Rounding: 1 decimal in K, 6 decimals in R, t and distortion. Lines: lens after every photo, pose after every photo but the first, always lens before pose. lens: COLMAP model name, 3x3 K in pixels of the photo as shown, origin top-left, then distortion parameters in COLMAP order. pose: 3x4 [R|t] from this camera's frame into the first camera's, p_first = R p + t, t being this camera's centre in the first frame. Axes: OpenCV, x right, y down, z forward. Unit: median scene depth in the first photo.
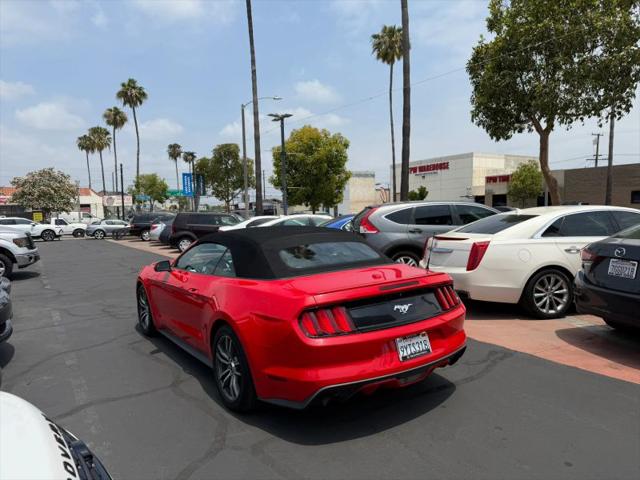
lens RADIAL K [[454.4, 0, 320.0], [0, 454.4, 250.2], [0, 0, 1]] dist [0.086339, -0.095299]
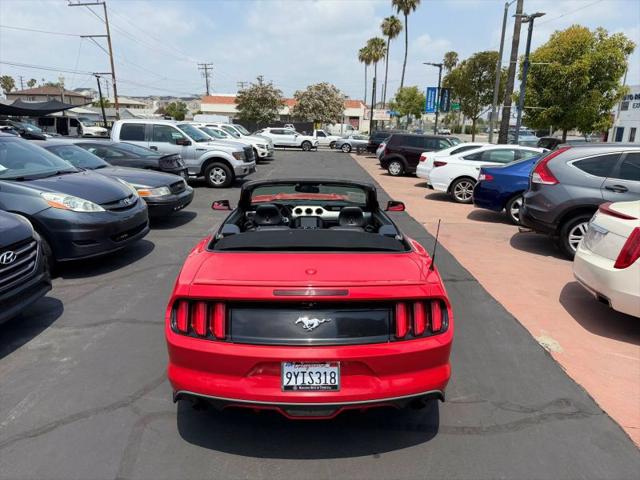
lens RADIAL K [[454.5, 0, 316.9], [0, 454.5, 253.6], [0, 0, 1]] dist [0.052870, -0.059897]
pose [[0.833548, 0.192572, -0.517798, 0.079307], [-0.091446, 0.972445, 0.214449, -0.020243], [0.544827, -0.131403, 0.828189, 0.059536]]
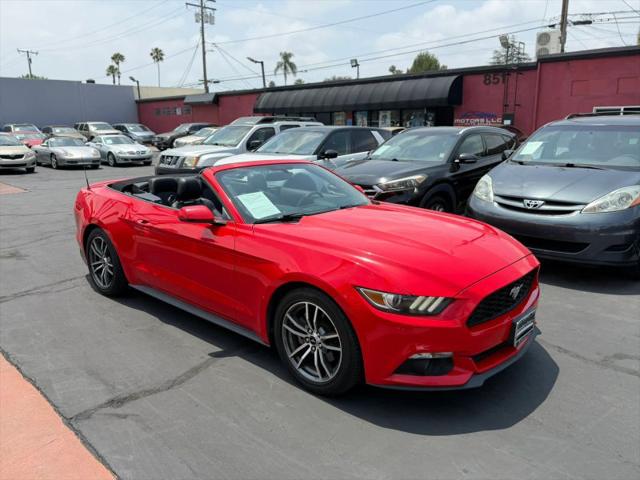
lens RADIAL K [[465.2, 0, 320.0], [0, 465.2, 240.0], [0, 0, 1]] dist [0.089519, -0.142570]
pose [[-0.979315, 0.080663, -0.185571, -0.019698], [0.017152, 0.946898, 0.321077, -0.037943], [0.201616, 0.311252, -0.928694, 0.408879]]
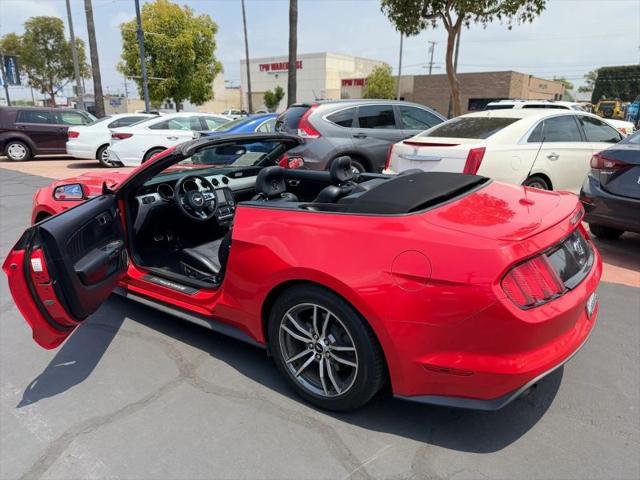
lens RADIAL K [[465.2, 0, 320.0], [0, 465.2, 240.0], [0, 0, 1]] dist [0.089519, -0.142570]
pose [[0.943336, -0.063948, 0.325619, -0.062211], [0.005144, 0.983956, 0.178337, -0.002256], [-0.331799, -0.166557, 0.928530, 0.064107]]
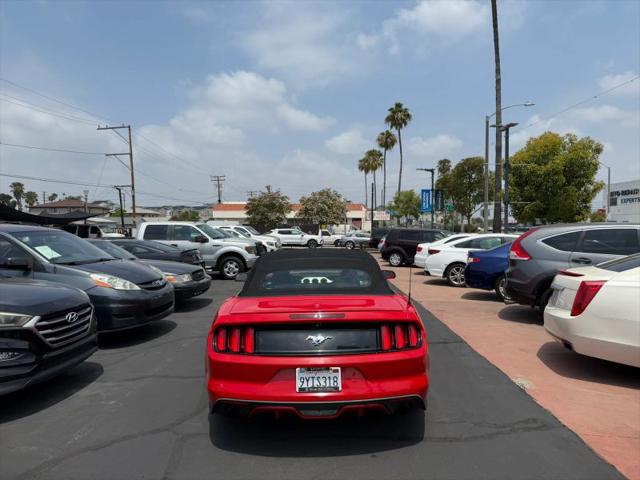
lens RADIAL K [[454.4, 0, 320.0], [0, 454.4, 250.2], [0, 0, 1]] dist [0.086339, -0.095299]
pose [[0.832156, 0.048951, -0.552377, 0.104368], [-0.064880, 0.997850, -0.009312, -0.008317], [0.550733, 0.043588, 0.833543, 0.024728]]
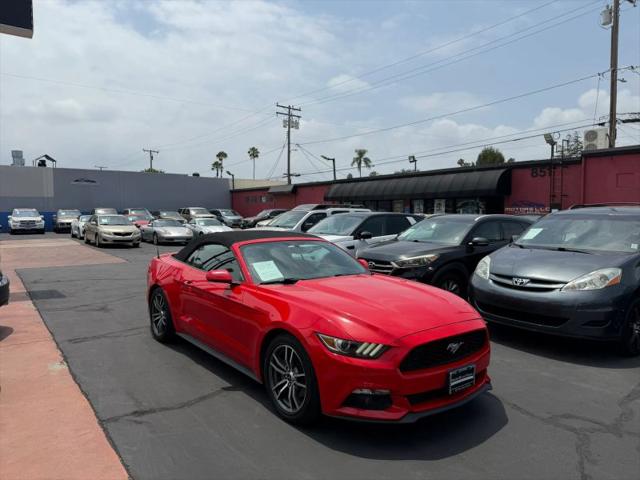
lens RADIAL K [[431.9, 0, 320.0], [0, 431.9, 240.0], [0, 0, 1]] dist [0.079110, -0.127671]
pose [[-0.998961, 0.026359, -0.037175, -0.045129], [0.020524, 0.988558, 0.149439, -0.039952], [0.040688, 0.148521, -0.988072, 0.439569]]
